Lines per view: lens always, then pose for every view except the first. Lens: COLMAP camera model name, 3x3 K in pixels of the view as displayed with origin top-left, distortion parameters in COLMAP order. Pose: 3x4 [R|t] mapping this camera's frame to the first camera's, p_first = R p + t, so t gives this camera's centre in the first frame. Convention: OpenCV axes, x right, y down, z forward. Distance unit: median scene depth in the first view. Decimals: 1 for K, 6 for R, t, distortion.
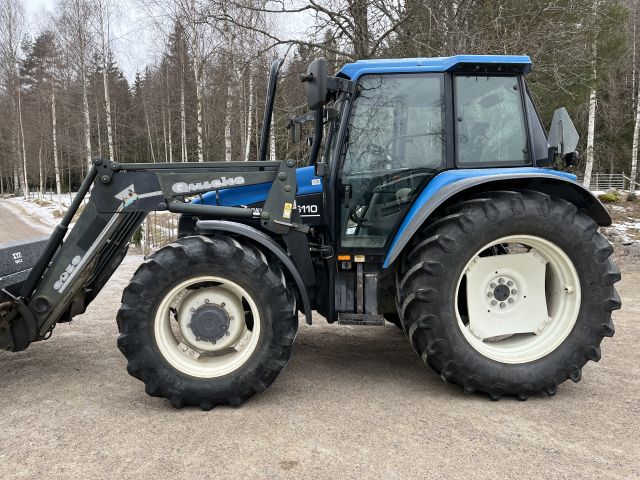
lens RADIAL K [[481.0, 0, 317.6], [0, 481.0, 239.7], [0, 0, 1]] dist [0.070726, -0.081628]
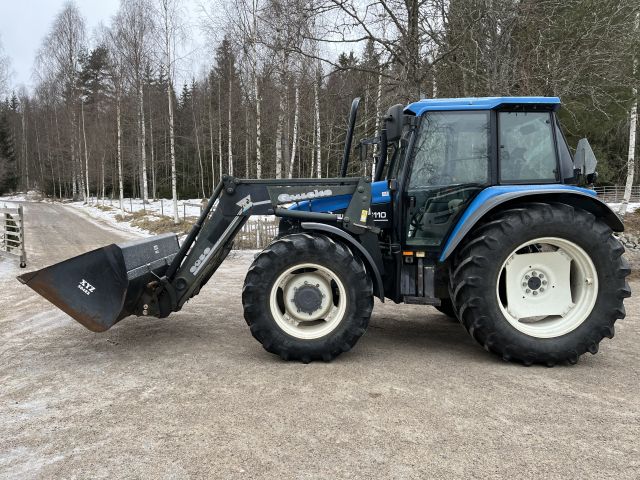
lens RADIAL K [[481.0, 0, 320.5], [0, 481.0, 241.7], [0, 0, 1]] dist [0.070726, -0.081628]
pose [[0.997550, 0.017402, -0.067755, -0.093780], [-0.018201, 0.999772, -0.011196, 0.025942], [0.067545, 0.012402, 0.997639, -0.306113]]
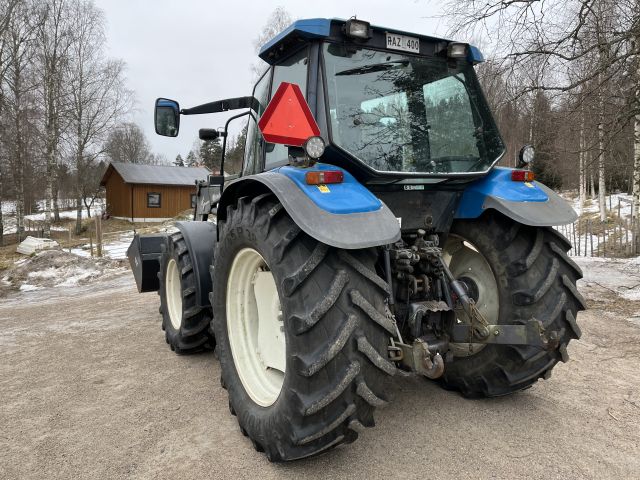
lens RADIAL K [[481.0, 0, 317.3], [0, 481.0, 238.4], [0, 0, 1]] dist [0.070726, -0.081628]
pose [[0.401038, 0.059685, -0.914115, 1.147340], [-0.062436, 0.997336, 0.037727, -0.061316], [0.913931, 0.041944, 0.403696, 0.719262]]
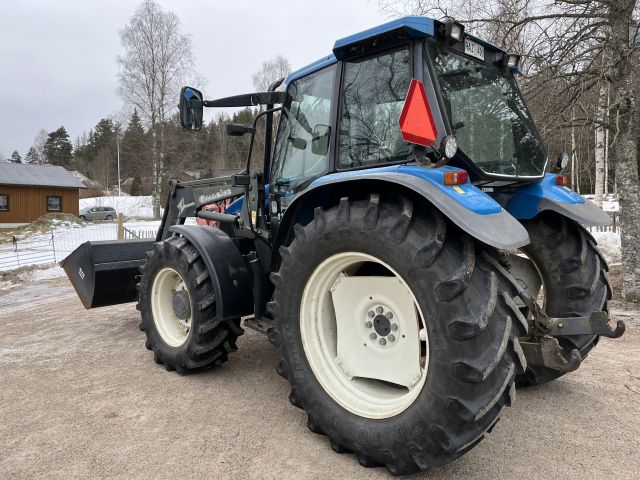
lens RADIAL K [[481.0, 0, 321.0], [0, 481.0, 237.9], [0, 0, 1]] dist [0.070726, -0.081628]
pose [[0.641240, 0.043130, -0.766128, 0.919907], [-0.051567, 0.998584, 0.013055, -0.037933], [0.765606, 0.031136, 0.642556, 0.421532]]
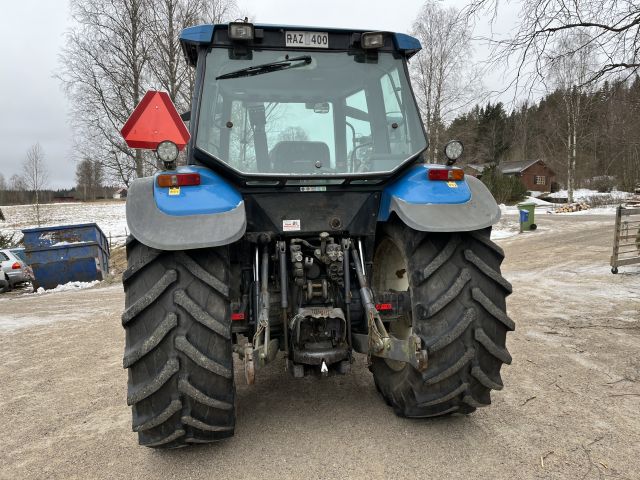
lens RADIAL K [[481.0, 0, 313.7], [0, 481.0, 239.7], [0, 0, 1]] dist [0.070726, -0.081628]
pose [[0.080373, 0.072693, -0.994111, 1.252376], [-0.071560, 0.995184, 0.066986, -0.097370], [0.994193, 0.065755, 0.085188, 1.147490]]
